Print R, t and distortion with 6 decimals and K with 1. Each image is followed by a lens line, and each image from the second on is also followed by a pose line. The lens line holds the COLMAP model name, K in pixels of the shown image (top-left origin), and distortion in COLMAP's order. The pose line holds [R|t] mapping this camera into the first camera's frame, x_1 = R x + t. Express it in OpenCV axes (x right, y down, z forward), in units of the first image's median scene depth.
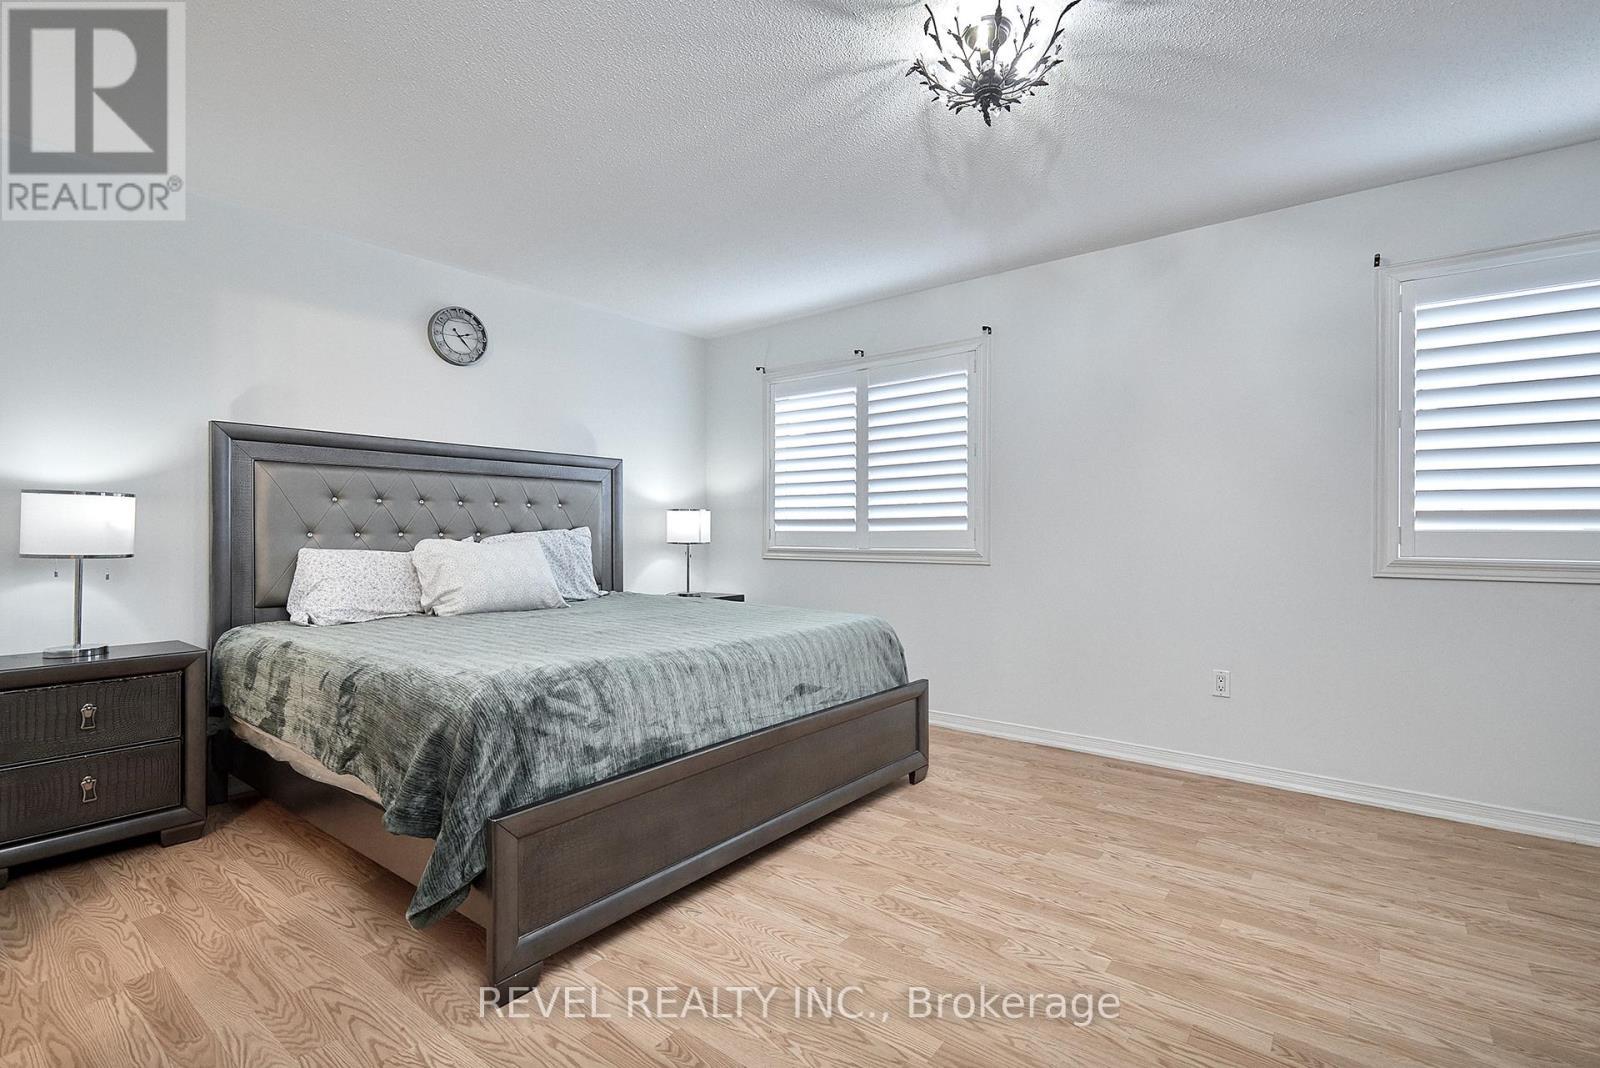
lens RADIAL K [[732.6, 0, 801.8], [0, 732.6, 531.4], [0, 0, 1]] dist [0.004075, 0.000251]
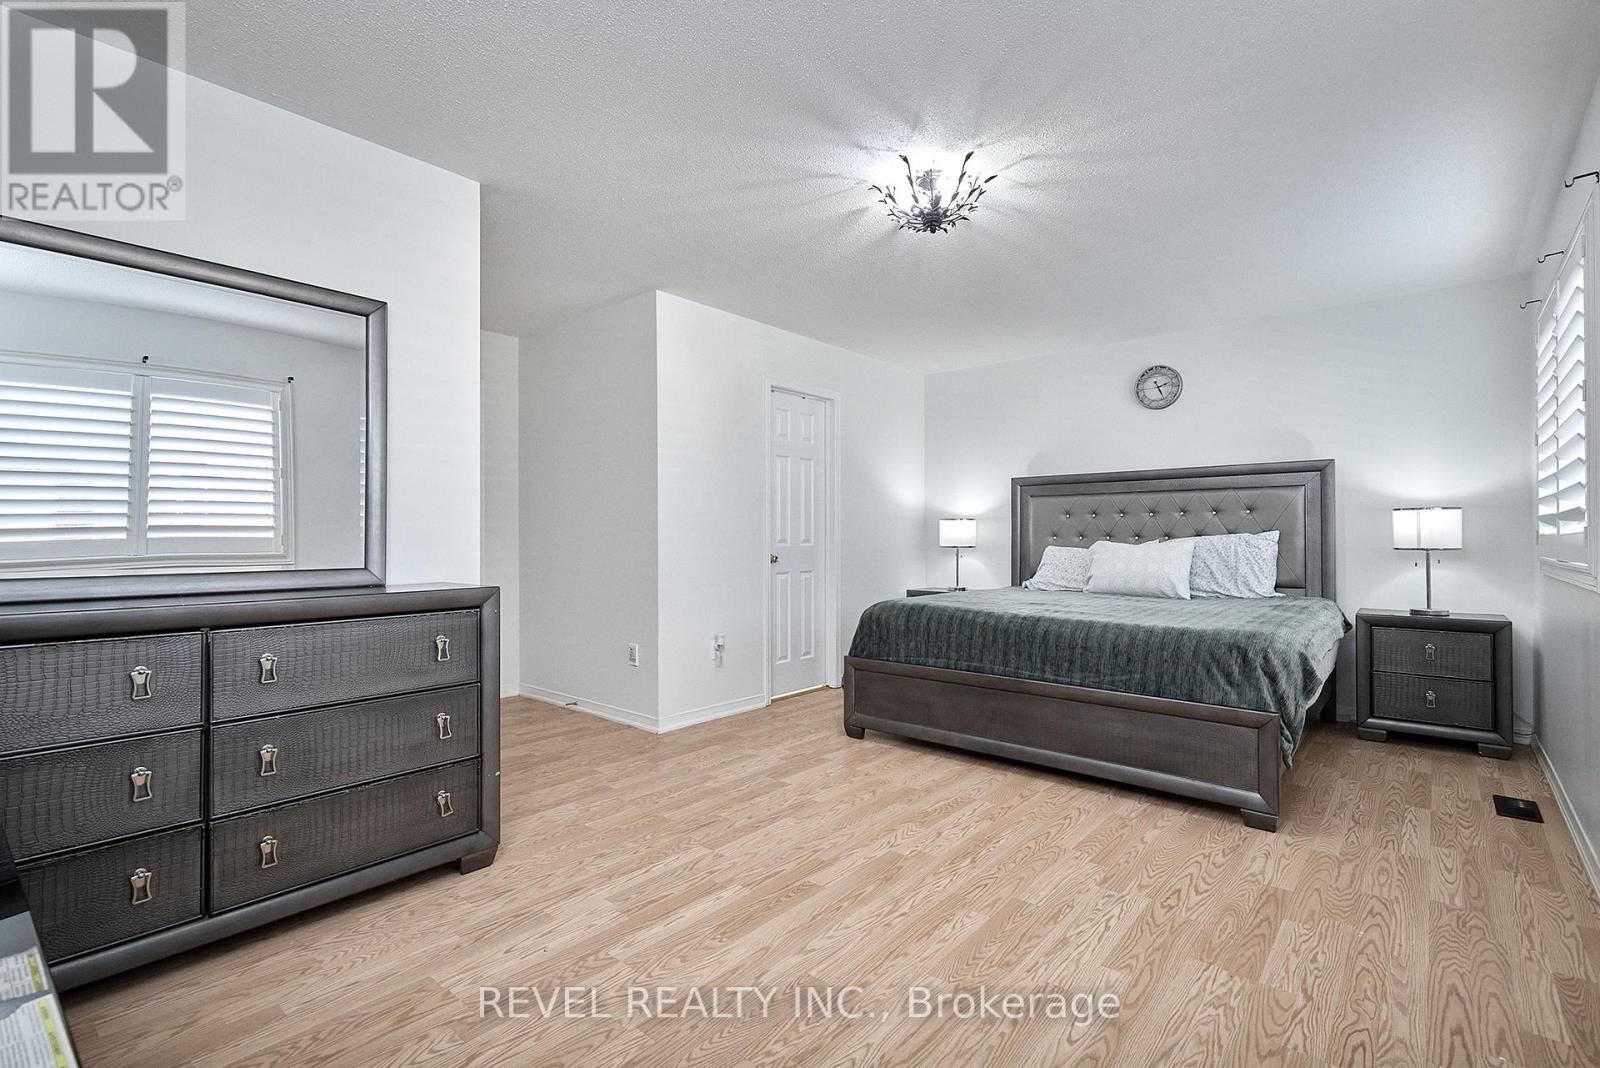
lens RADIAL K [[732.6, 0, 796.6], [0, 732.6, 534.1], [0, 0, 1]] dist [0.004075, 0.000251]
pose [[-0.064894, -0.010128, -0.997841, 1.081196], [-0.002284, 0.999947, -0.010001, 0.014433], [0.997890, 0.001630, -0.064914, 0.549601]]
